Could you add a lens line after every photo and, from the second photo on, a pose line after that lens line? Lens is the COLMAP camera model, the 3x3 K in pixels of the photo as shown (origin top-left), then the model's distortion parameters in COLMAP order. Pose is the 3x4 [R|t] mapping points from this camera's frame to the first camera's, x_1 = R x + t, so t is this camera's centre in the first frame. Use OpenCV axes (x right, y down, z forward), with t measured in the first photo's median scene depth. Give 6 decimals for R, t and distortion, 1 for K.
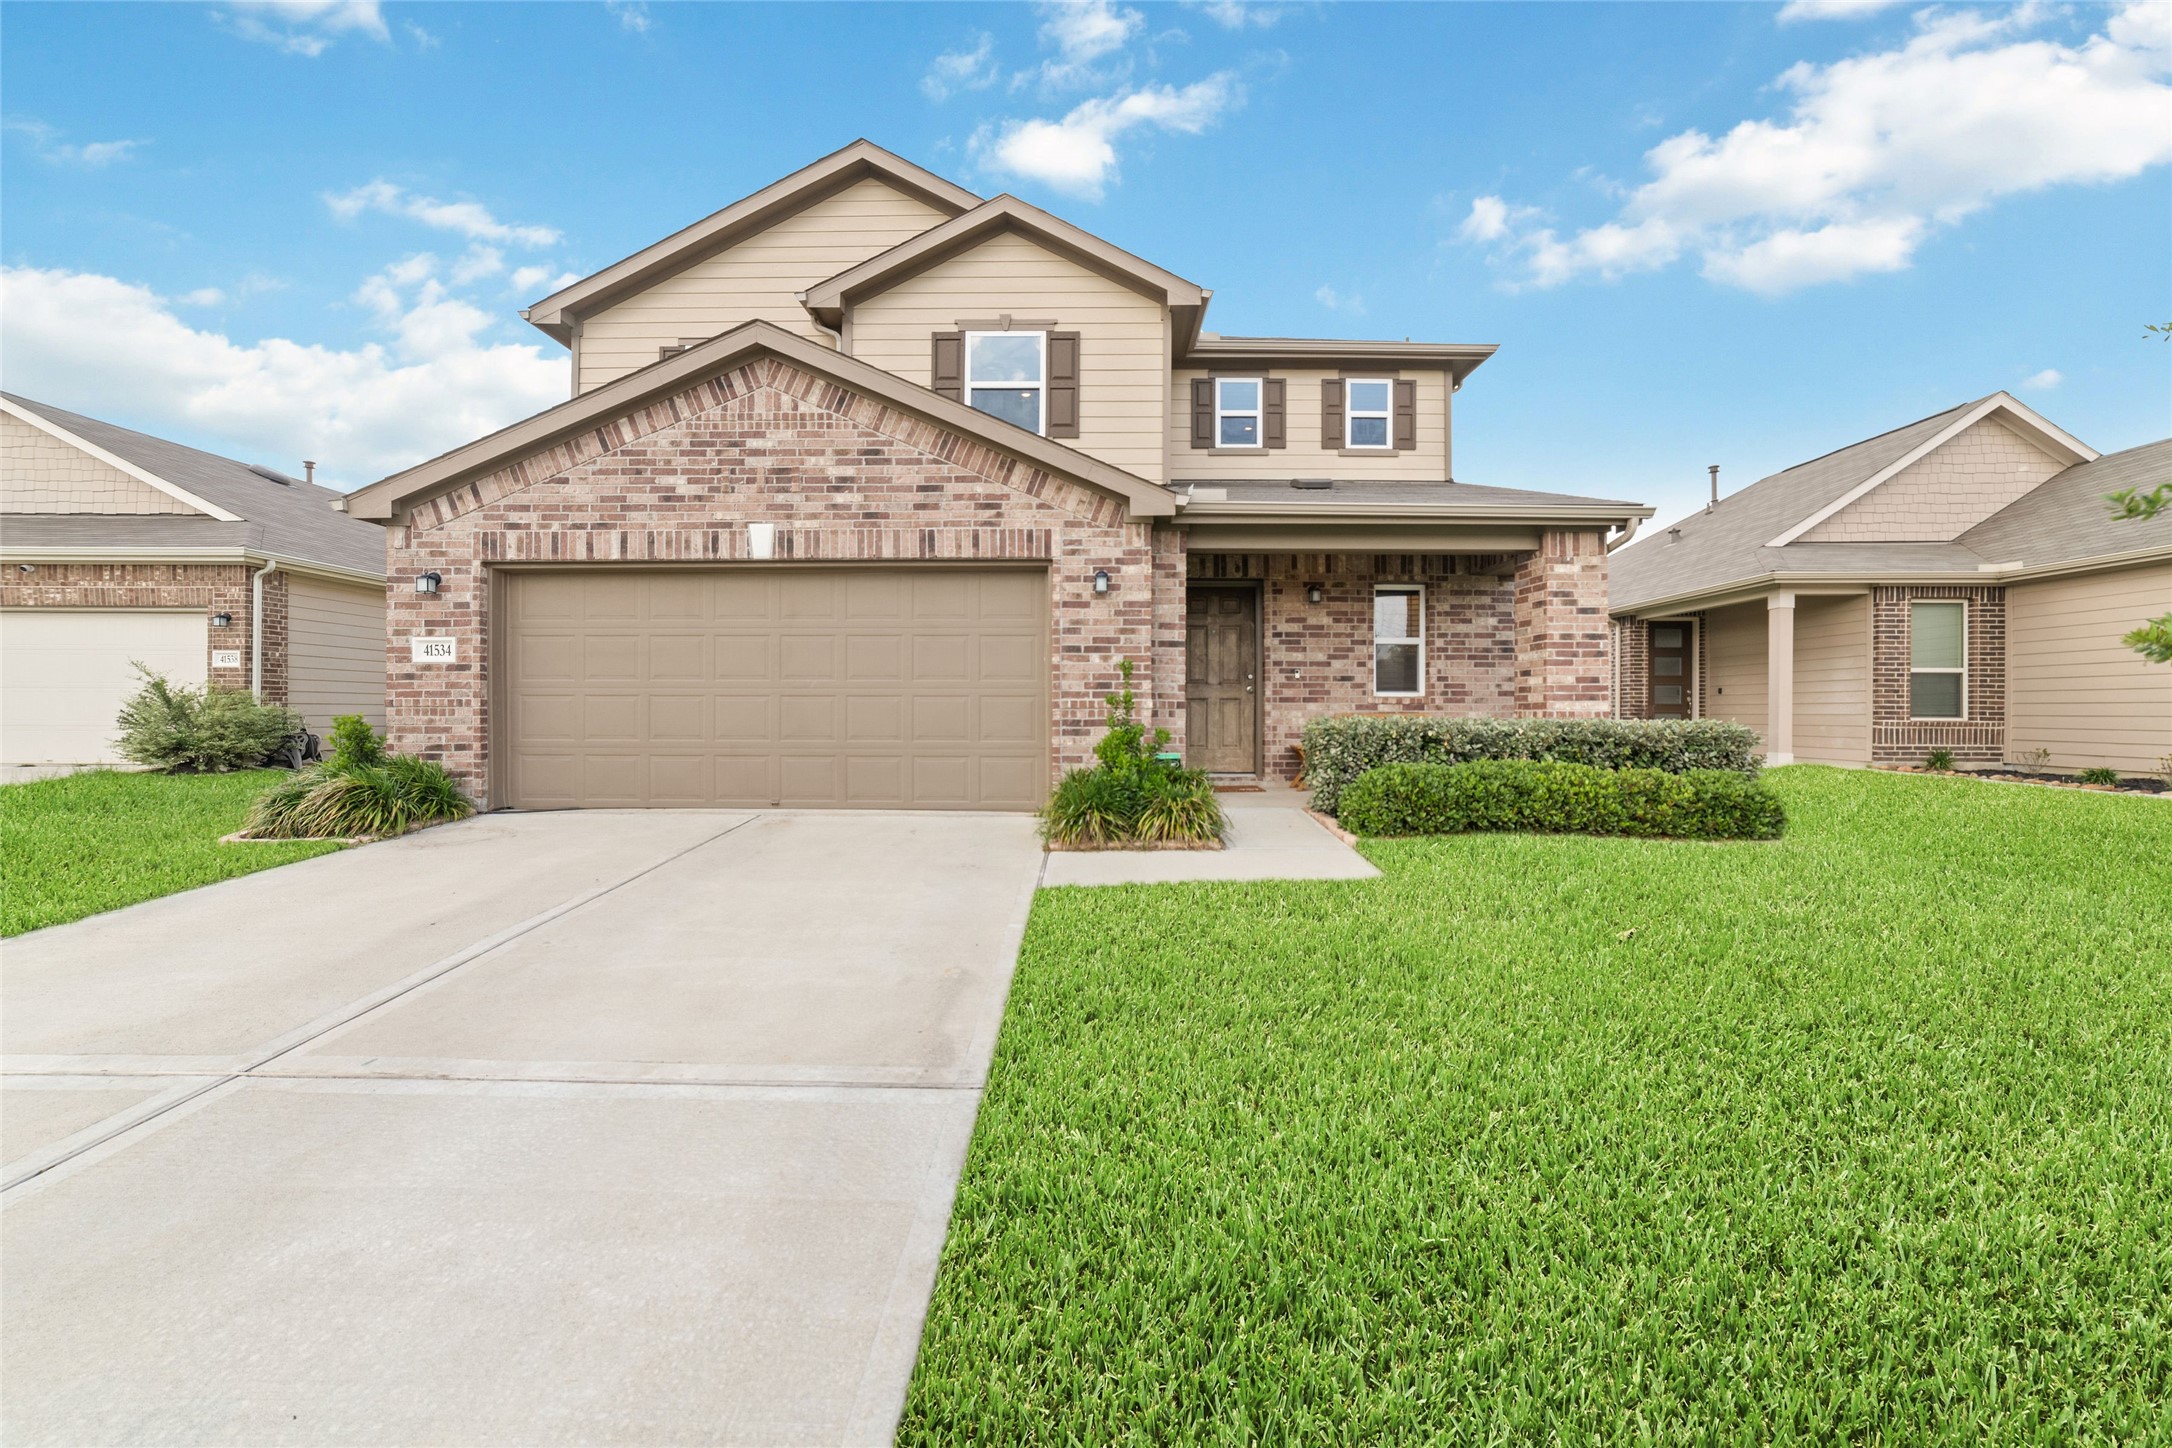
lens RADIAL K [[827.5, 0, 1101.5], [0, 827.5, 722.6], [0, 0, 1]] dist [-0.020435, 0.007157]
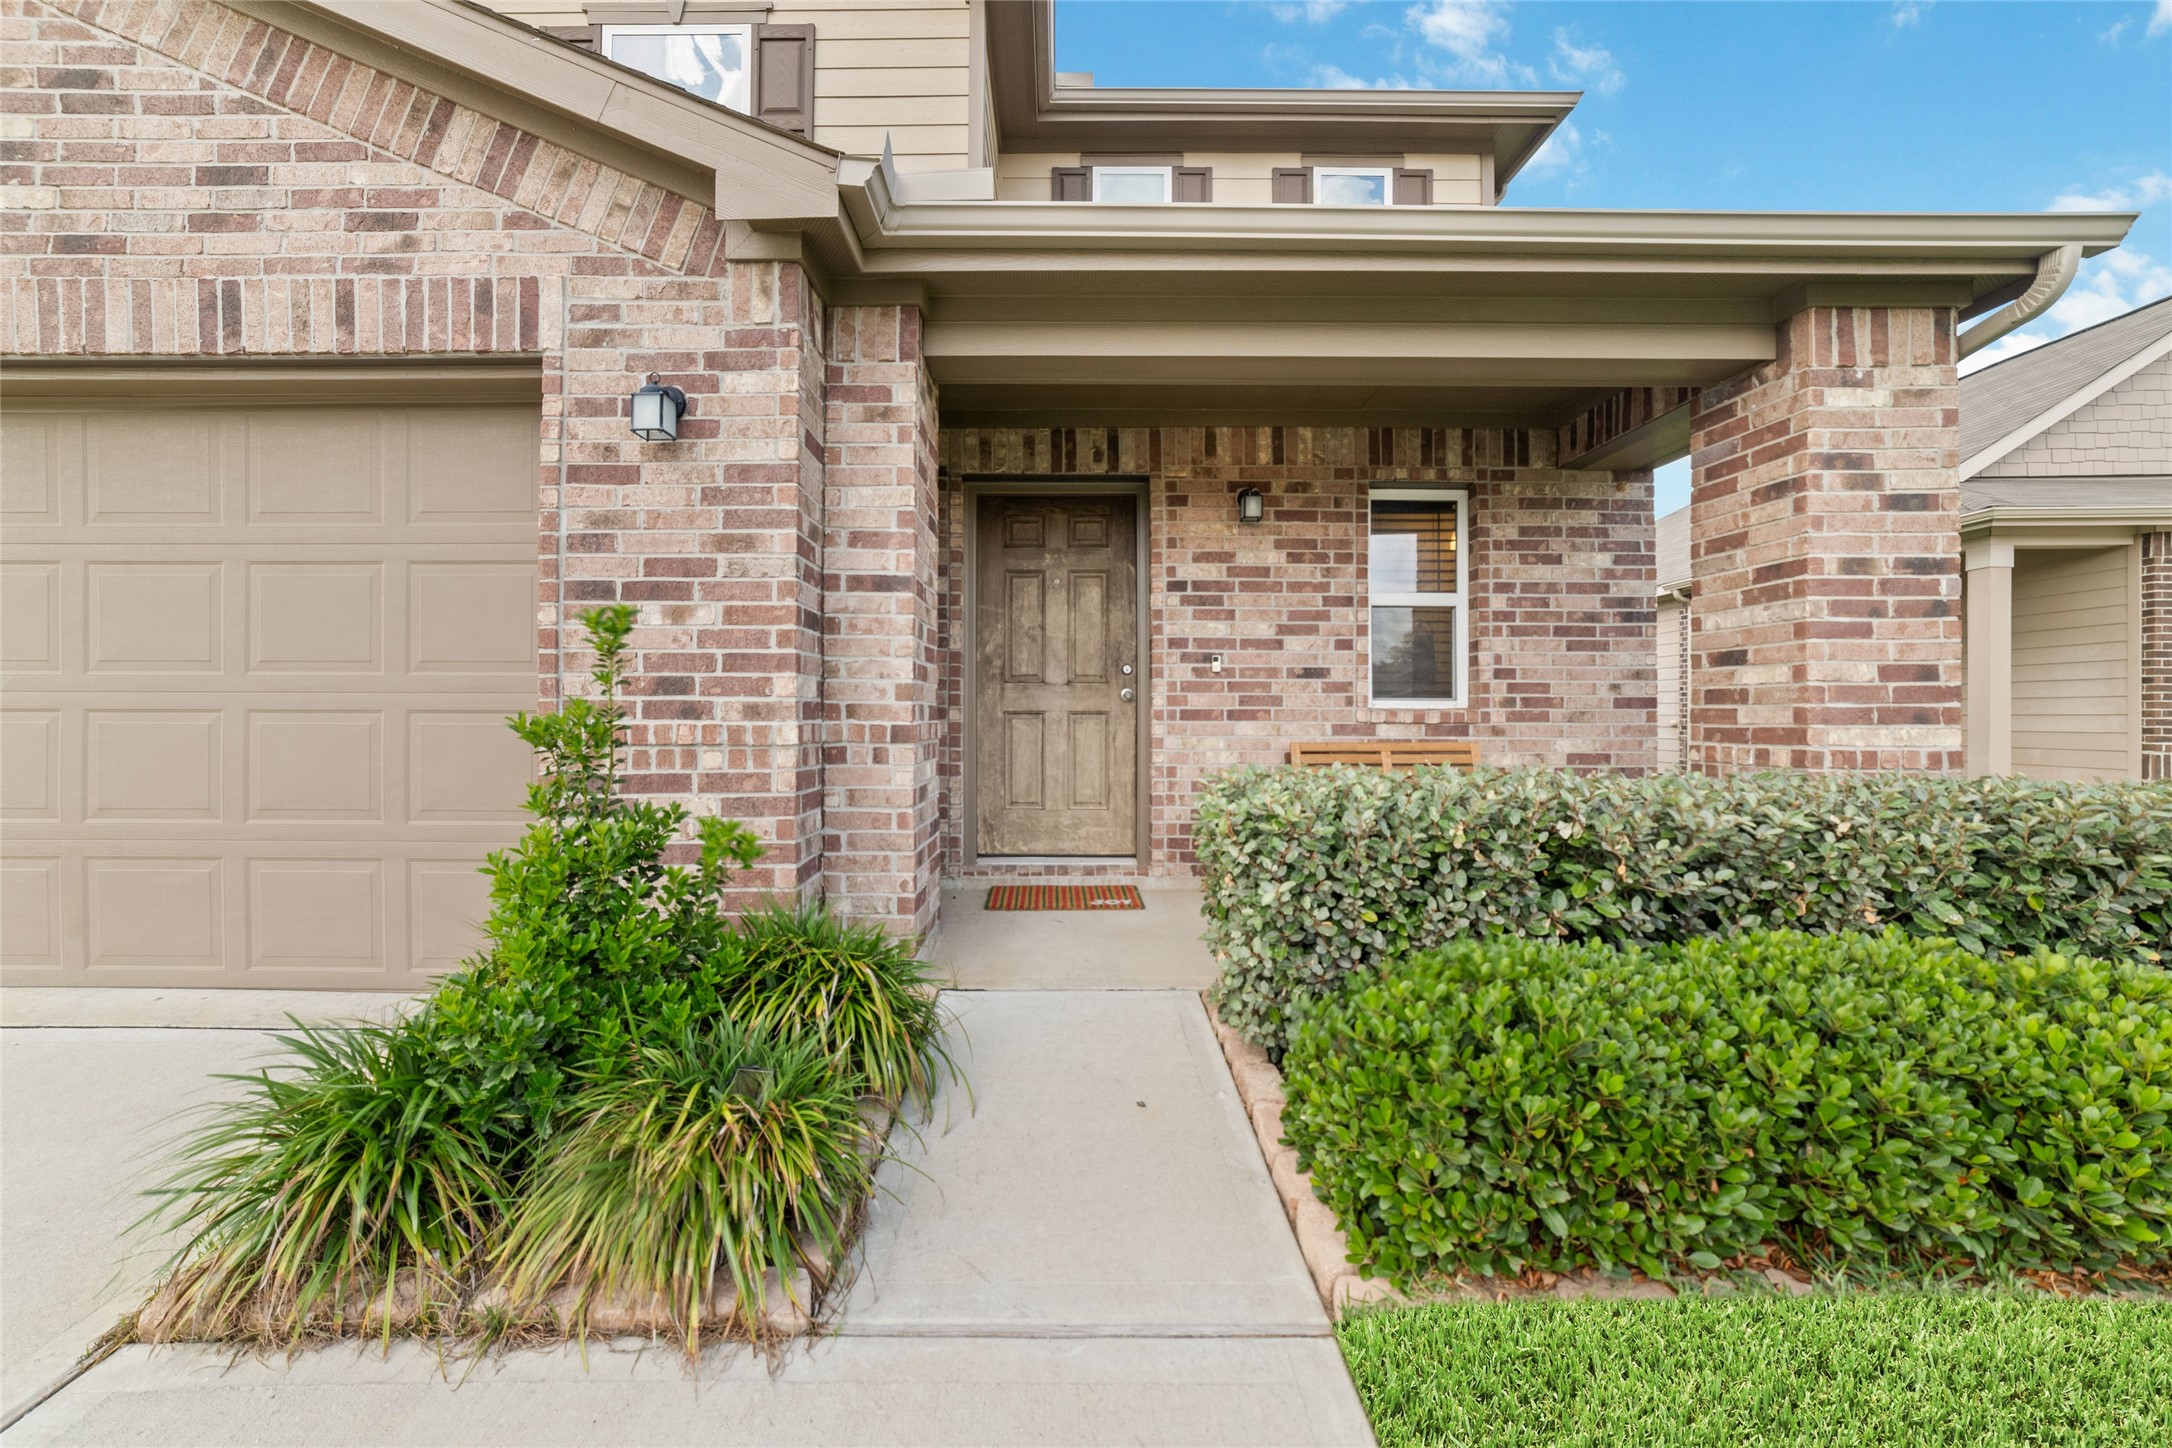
lens RADIAL K [[827.5, 0, 1071.7], [0, 827.5, 720.6], [0, 0, 1]] dist [-0.020435, 0.007157]
pose [[0.999998, 0.001435, -0.000988, 0.180026], [-0.001440, 0.999987, -0.004833, -0.026123], [0.000981, 0.004834, 0.999988, 0.598074]]
